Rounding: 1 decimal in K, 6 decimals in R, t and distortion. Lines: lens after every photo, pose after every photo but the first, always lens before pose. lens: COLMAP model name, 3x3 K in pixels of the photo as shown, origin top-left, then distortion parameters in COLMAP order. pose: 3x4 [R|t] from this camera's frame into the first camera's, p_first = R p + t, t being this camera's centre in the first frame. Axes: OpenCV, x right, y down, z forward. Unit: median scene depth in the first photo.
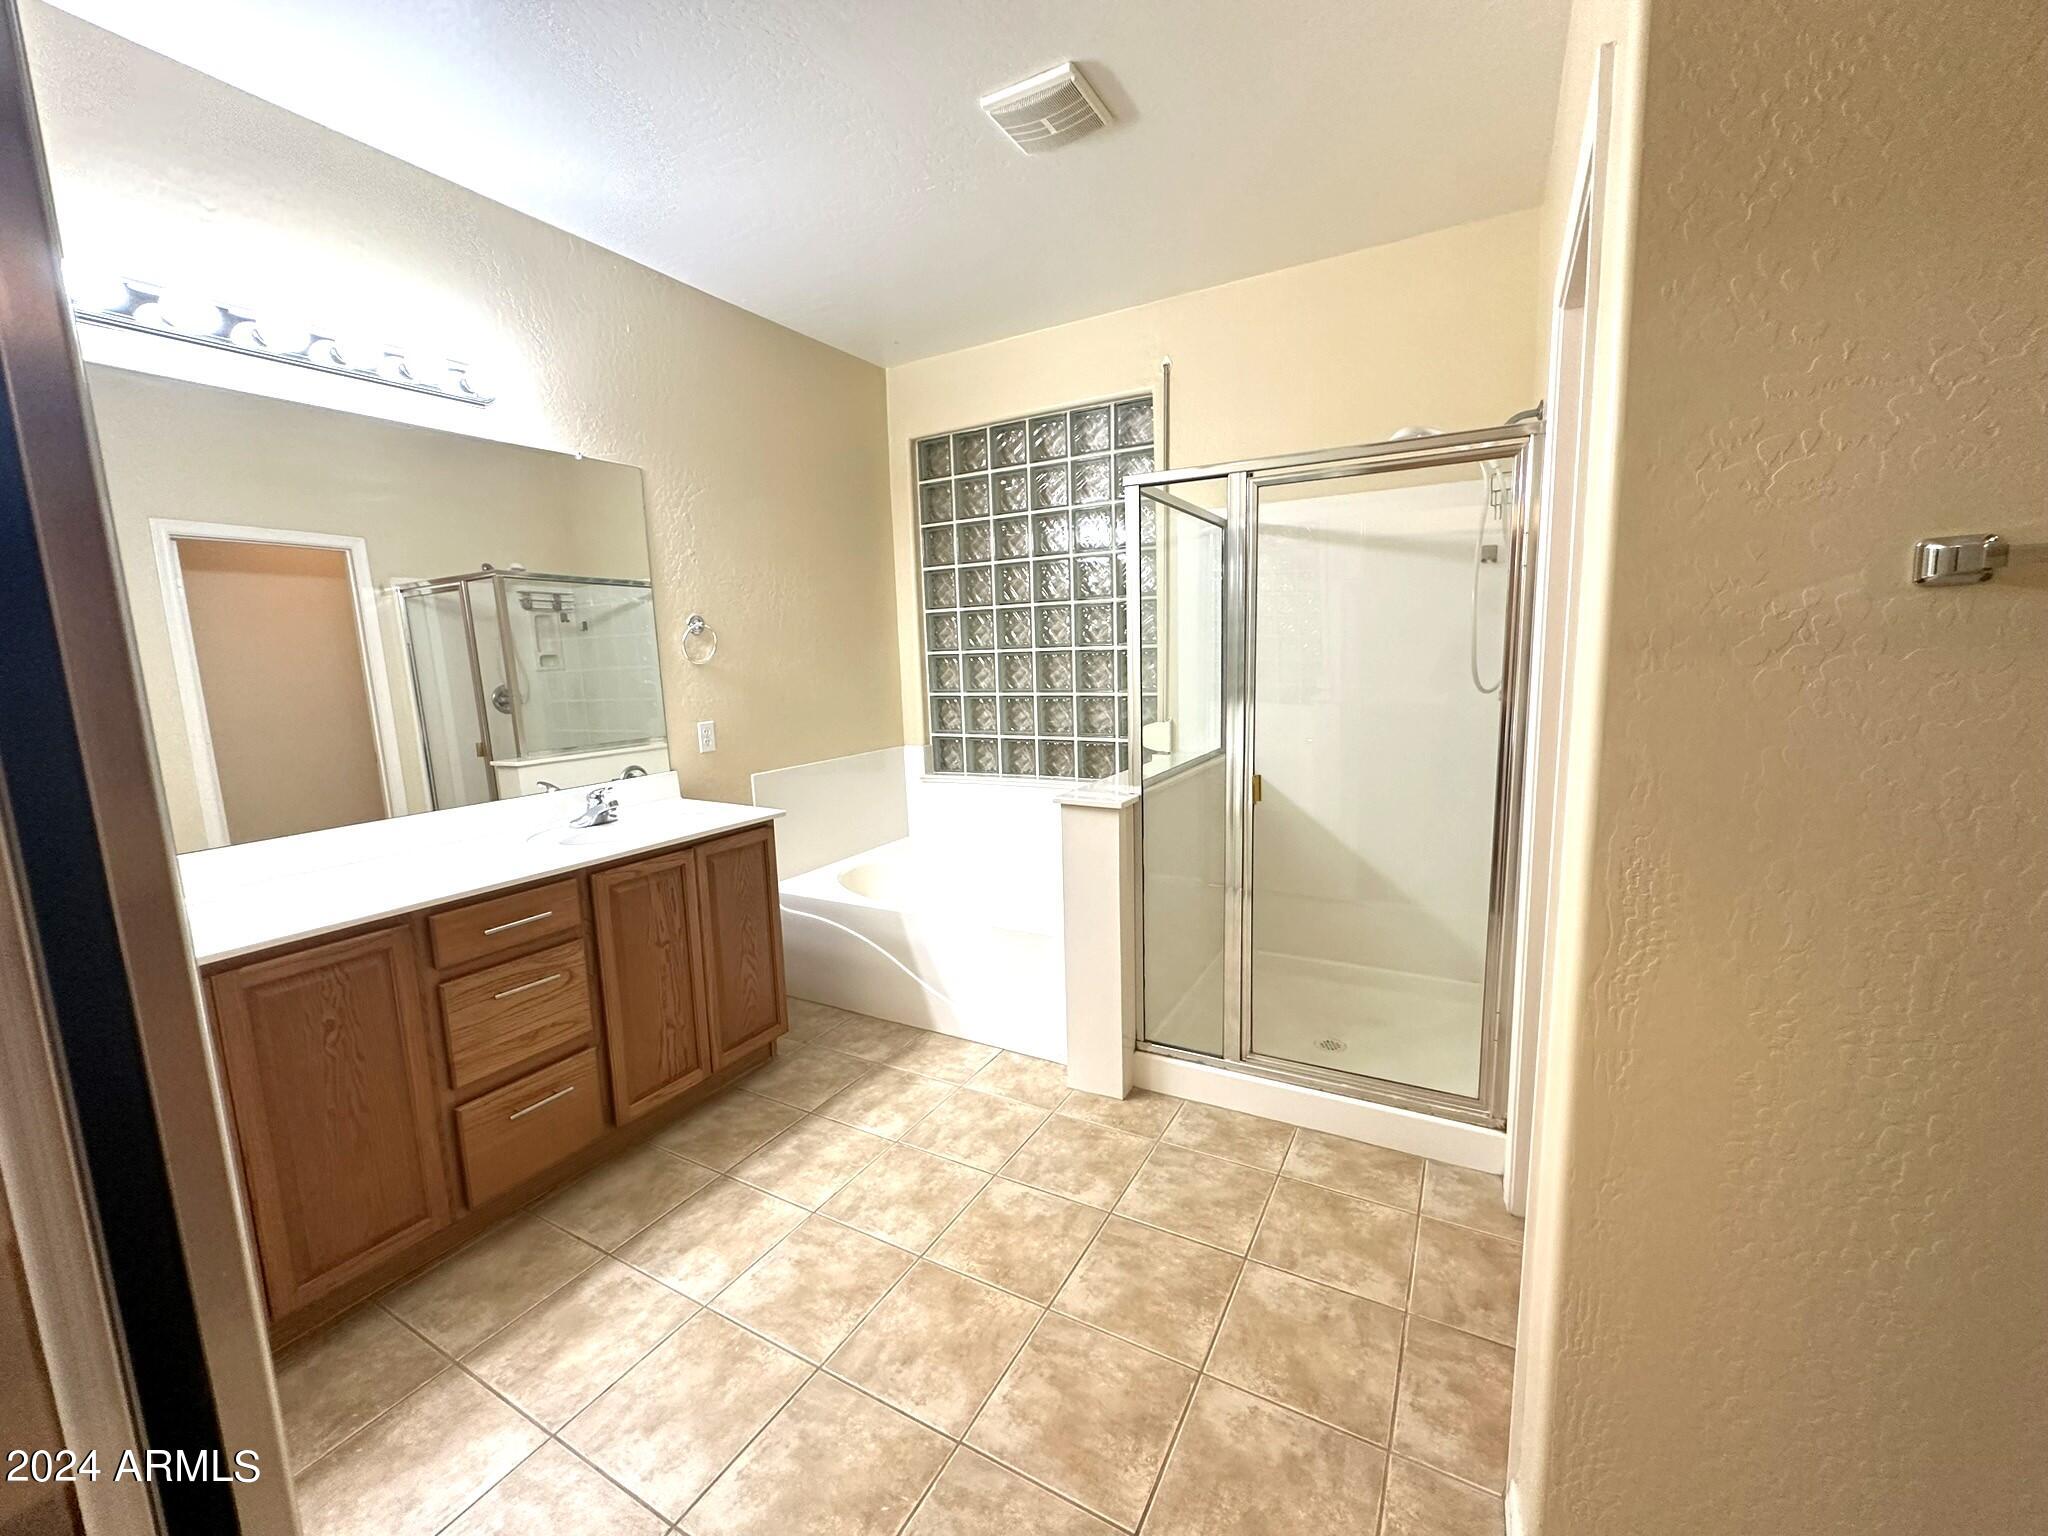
lens RADIAL K [[817.3, 0, 1030.6], [0, 817.3, 773.9], [0, 0, 1]] dist [0.001076, -0.000049]
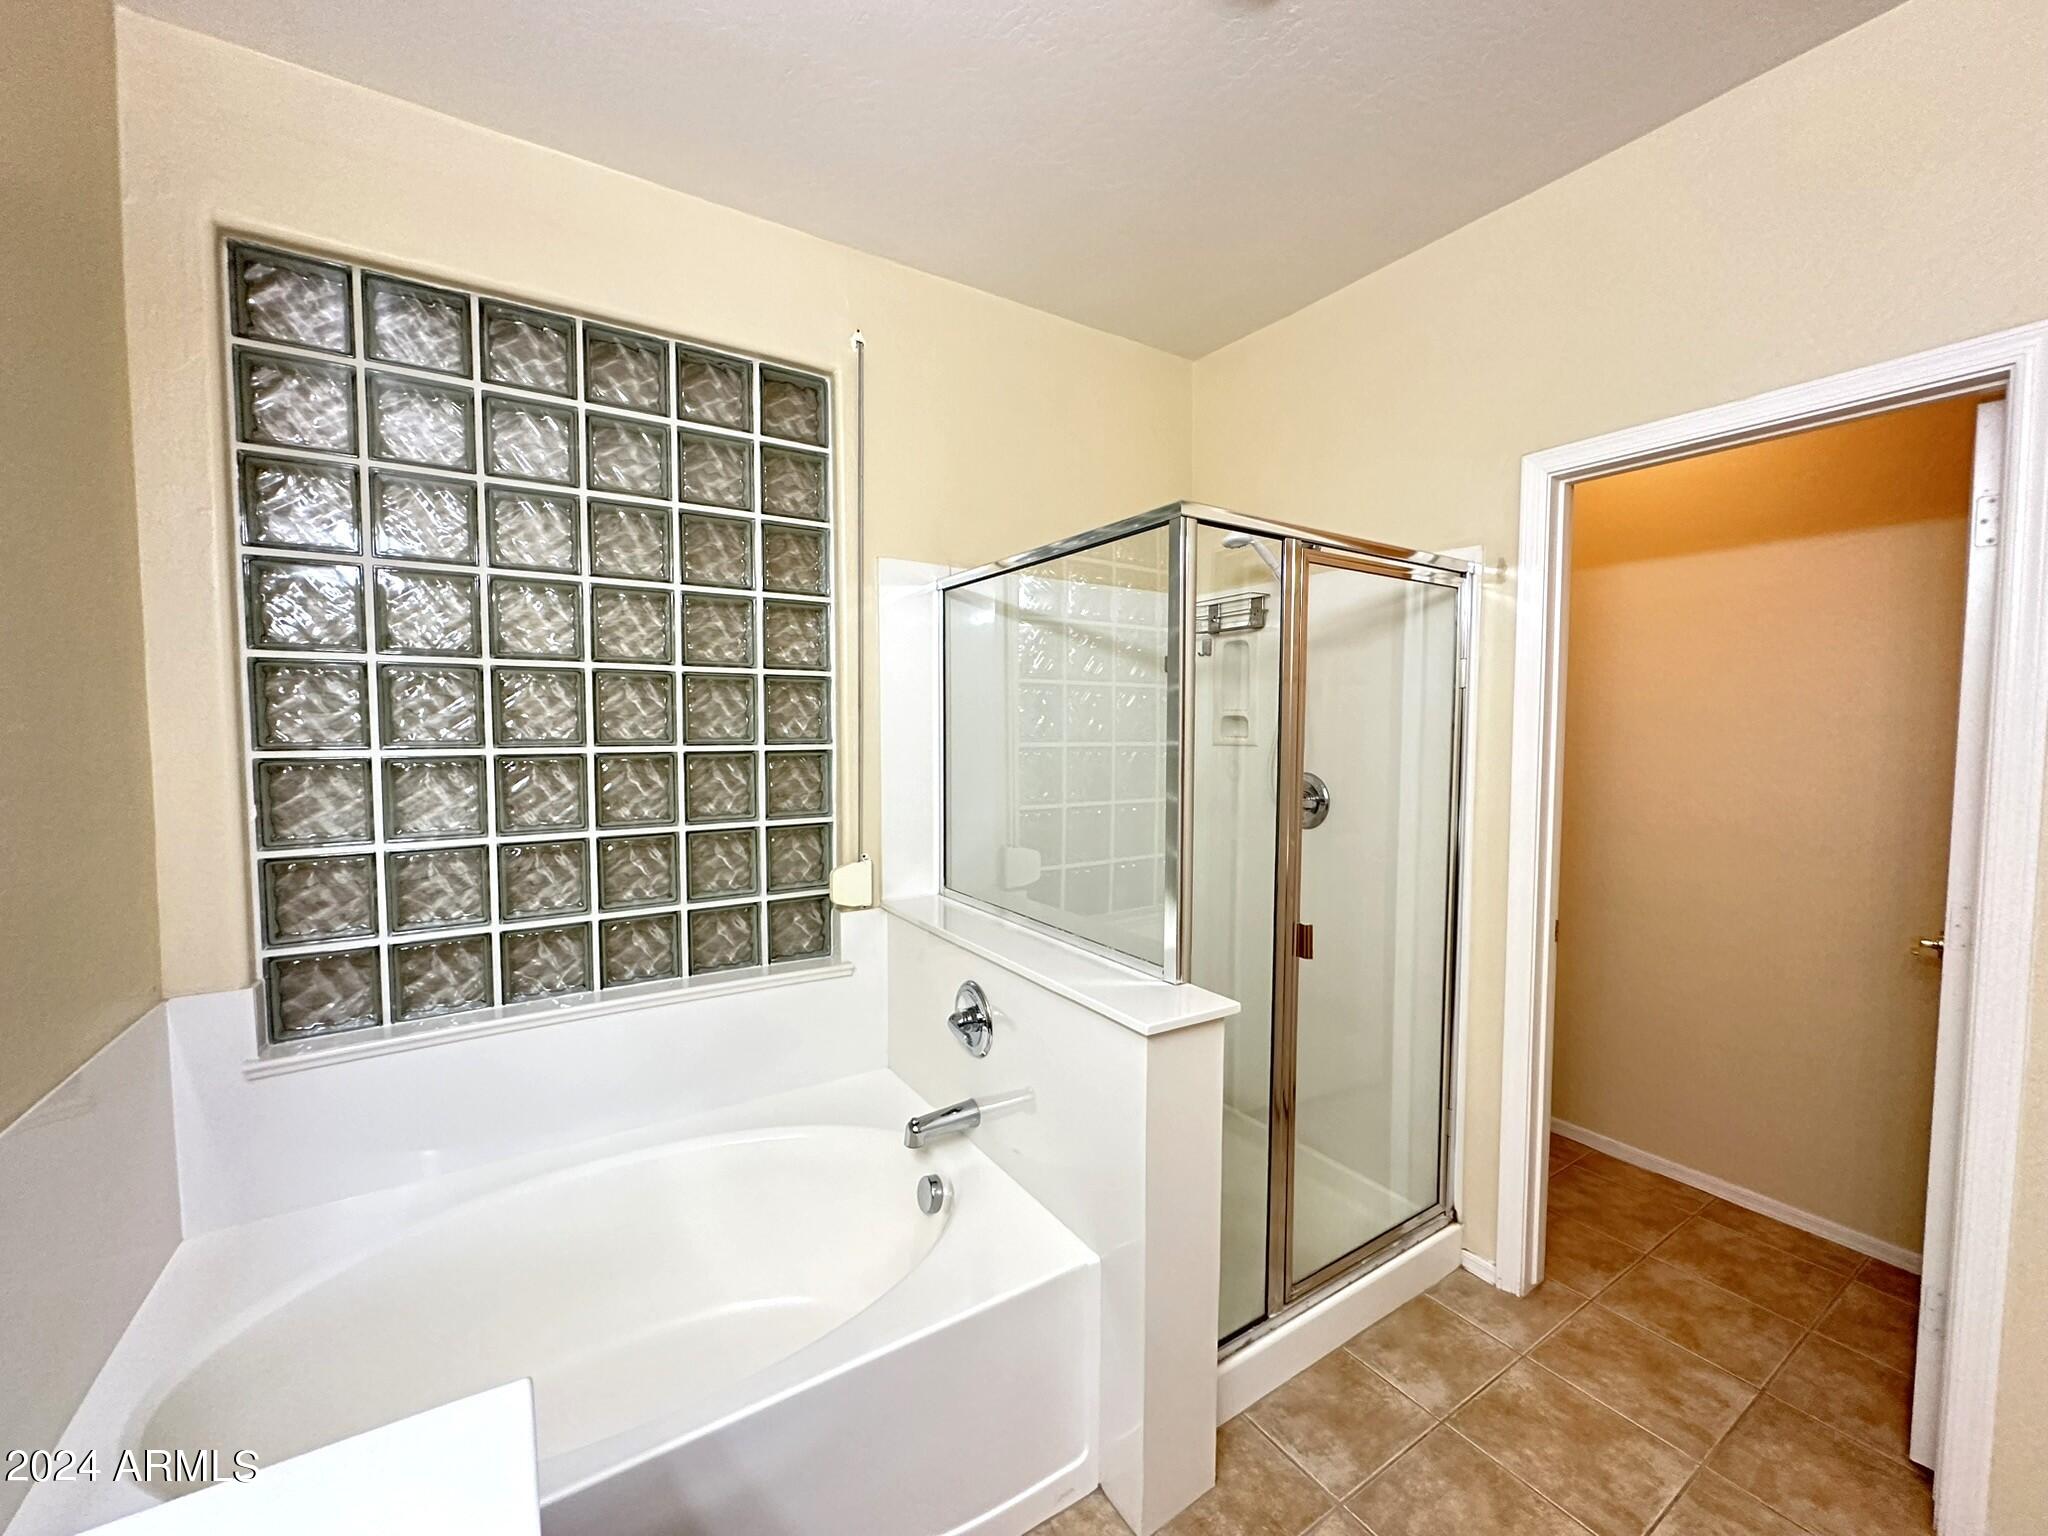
lens RADIAL K [[817.3, 0, 1029.2], [0, 817.3, 765.5], [0, 0, 1]] dist [0.001076, -0.000049]
pose [[0.460161, -0.022576, 0.887548, -0.546045], [0.107714, 0.993712, -0.030569, -0.159428], [-0.881277, 0.109668, 0.459700, 0.861085]]
